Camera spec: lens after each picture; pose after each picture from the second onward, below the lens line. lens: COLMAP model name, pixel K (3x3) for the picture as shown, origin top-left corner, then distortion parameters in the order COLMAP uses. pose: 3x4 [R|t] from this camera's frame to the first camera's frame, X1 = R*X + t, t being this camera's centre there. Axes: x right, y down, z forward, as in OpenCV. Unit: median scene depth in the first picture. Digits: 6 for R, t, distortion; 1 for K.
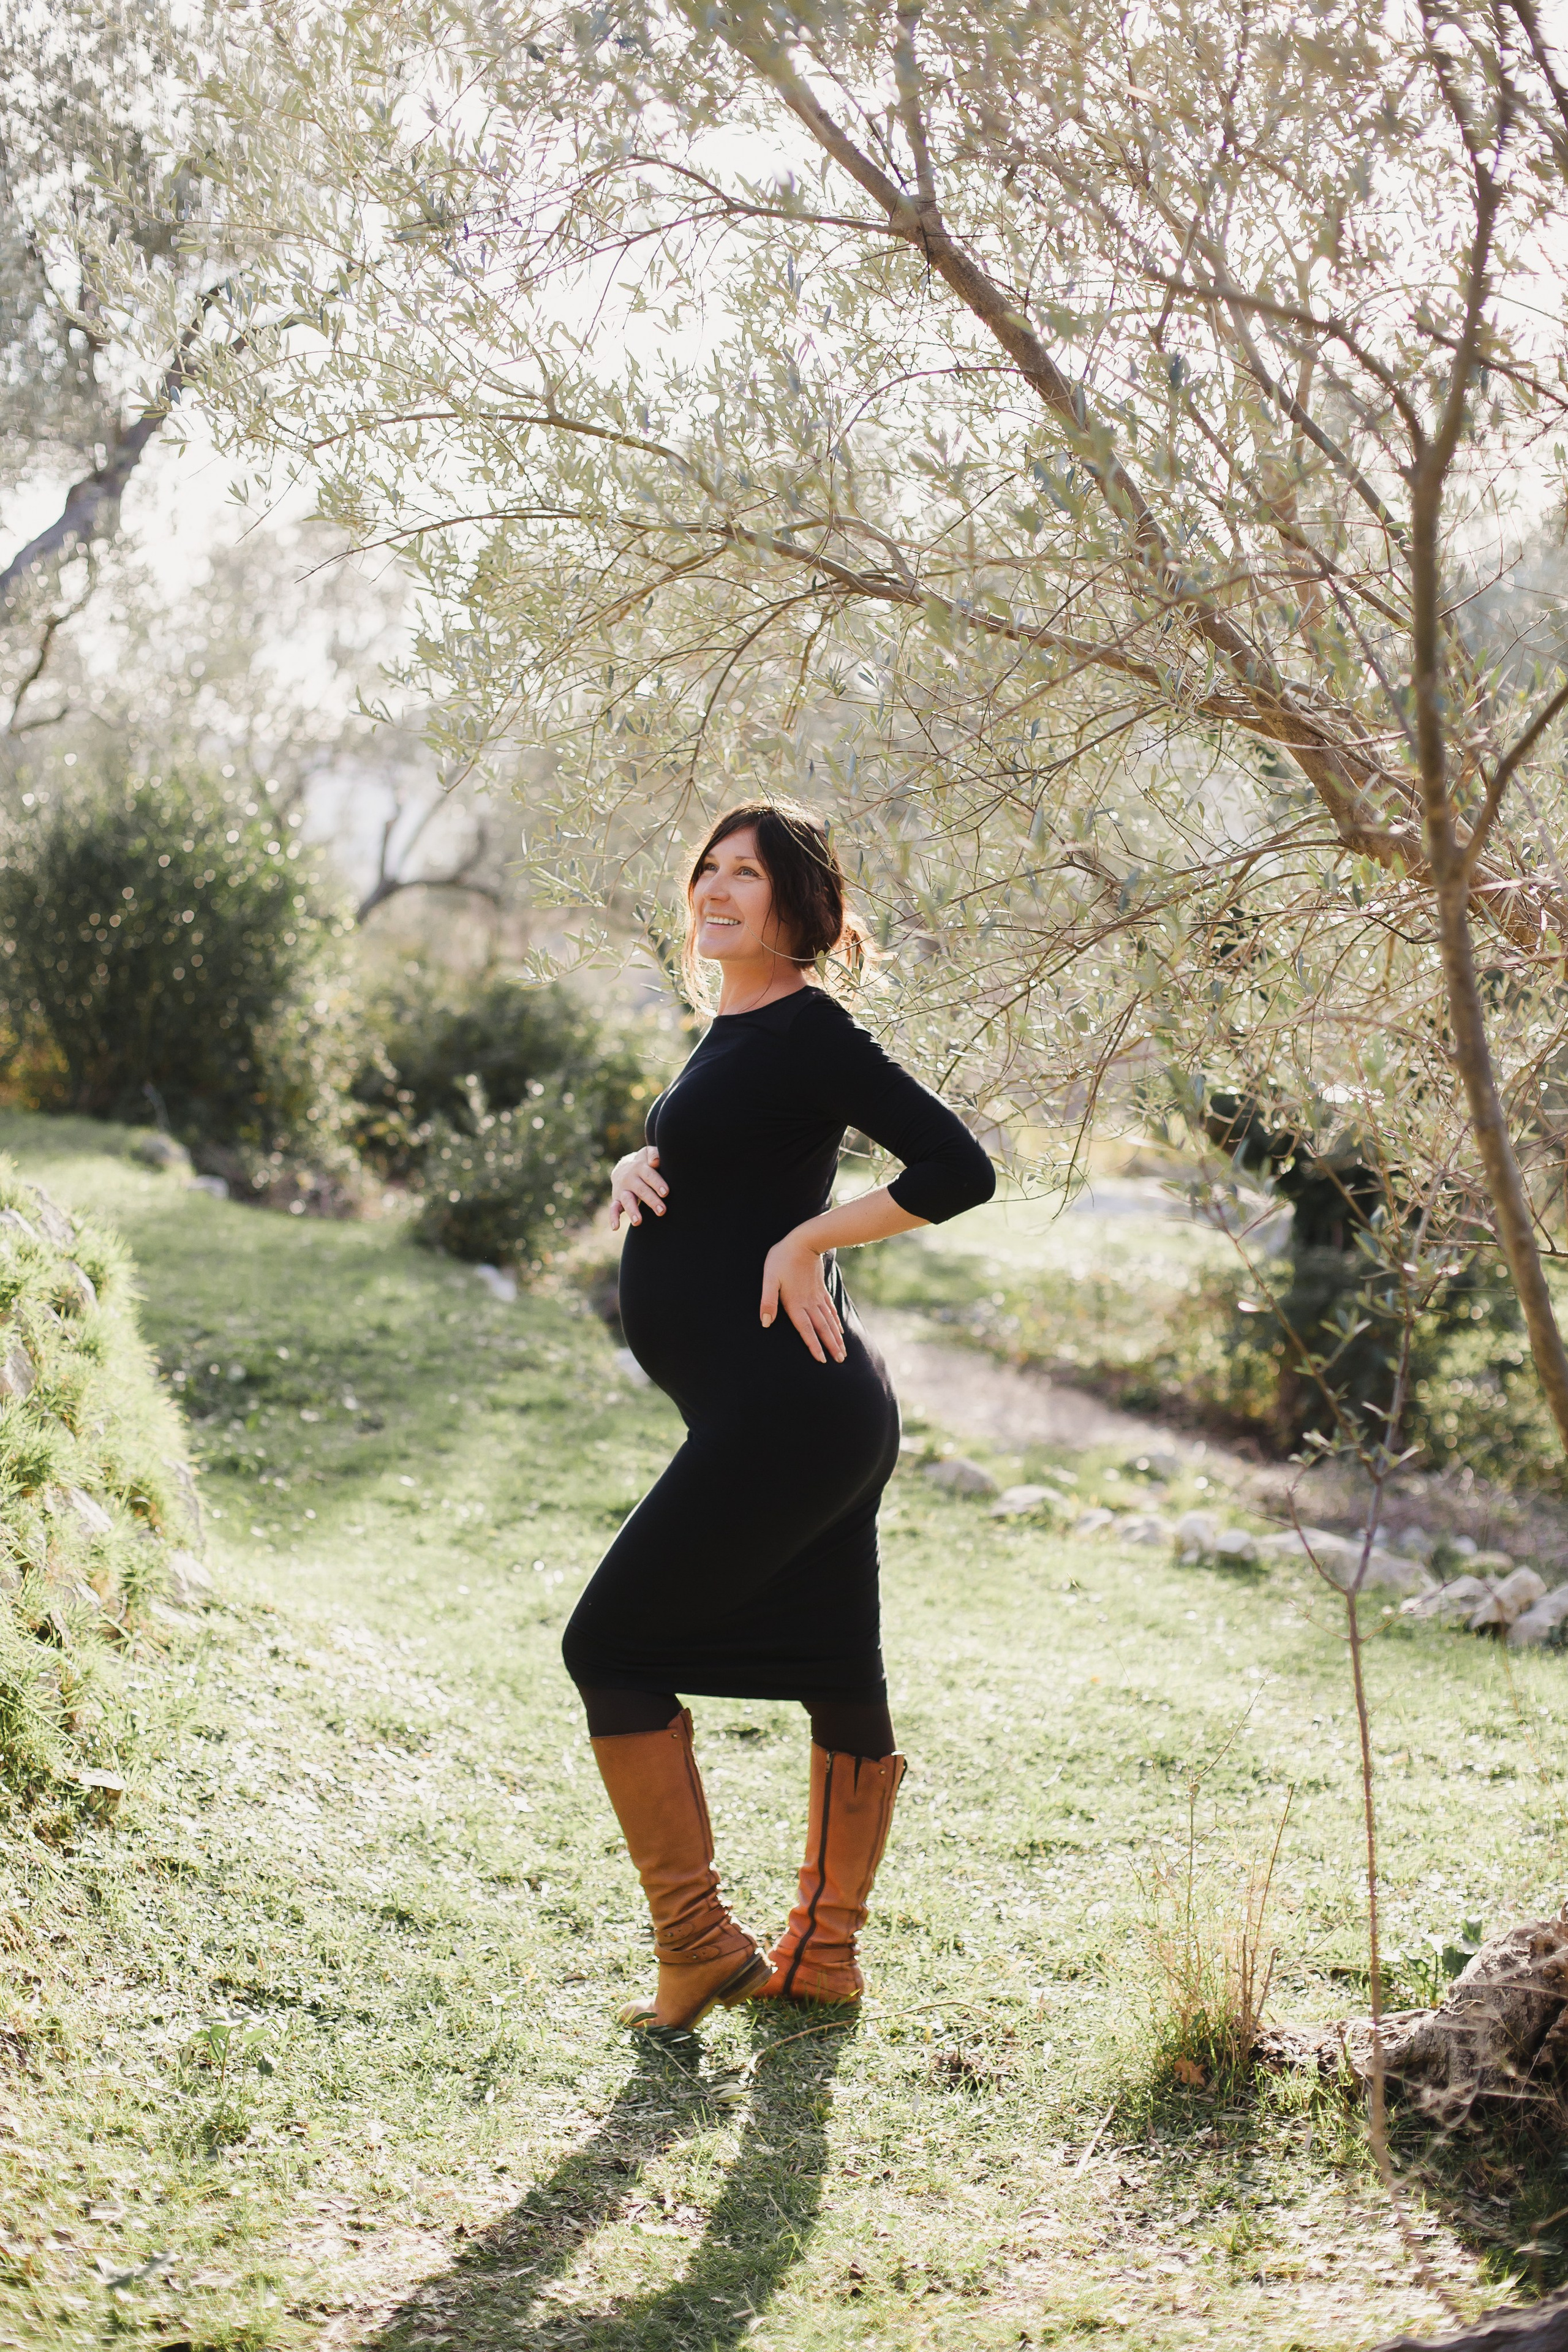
lens RADIAL K [[4028.9, 0, 784.0], [0, 4028.9, 1176.0], [0, 0, 1]] dist [-0.332212, 2.082738]
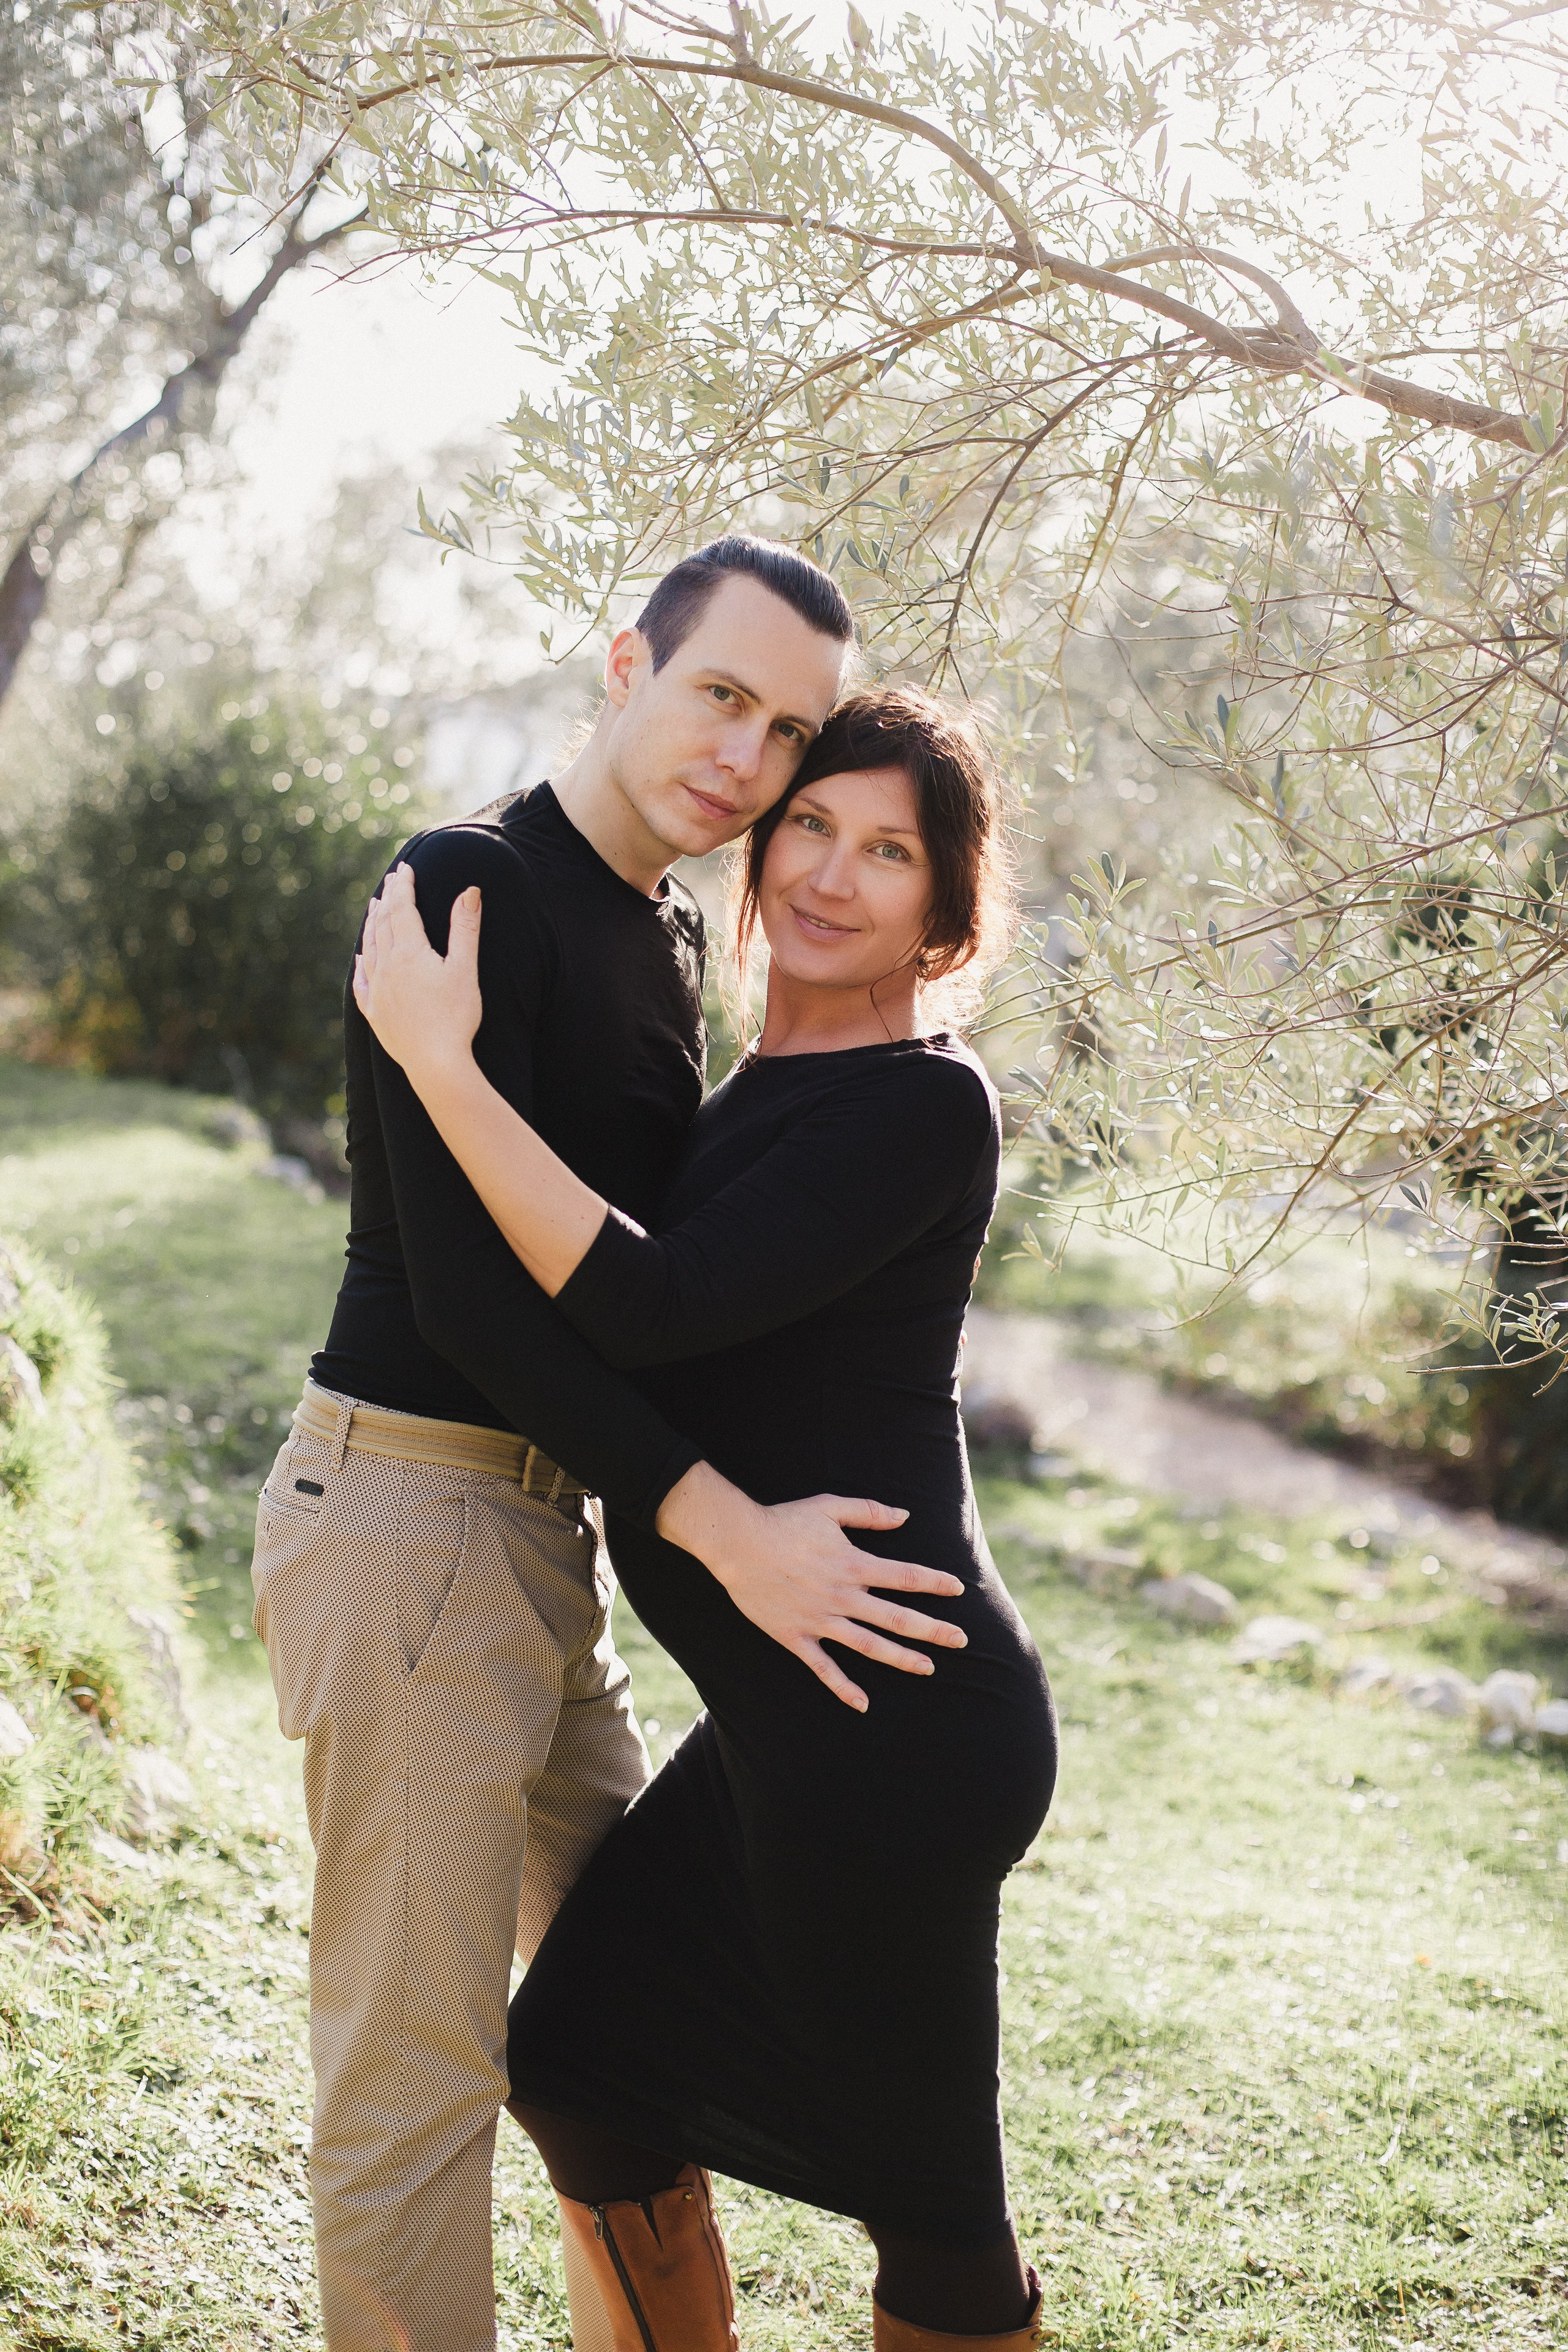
lens RADIAL K [[3505.1, 0, 784.0], [0, 3505.1, 1176.0], [0, 0, 1]] dist [0.267527, -1.694712]
pose [[0.999102, 0.035209, -0.023568, -0.023588], [-0.034777, 0.999224, 0.018482, -0.019572], [0.024201, -0.017646, 0.999551, 0.324428]]
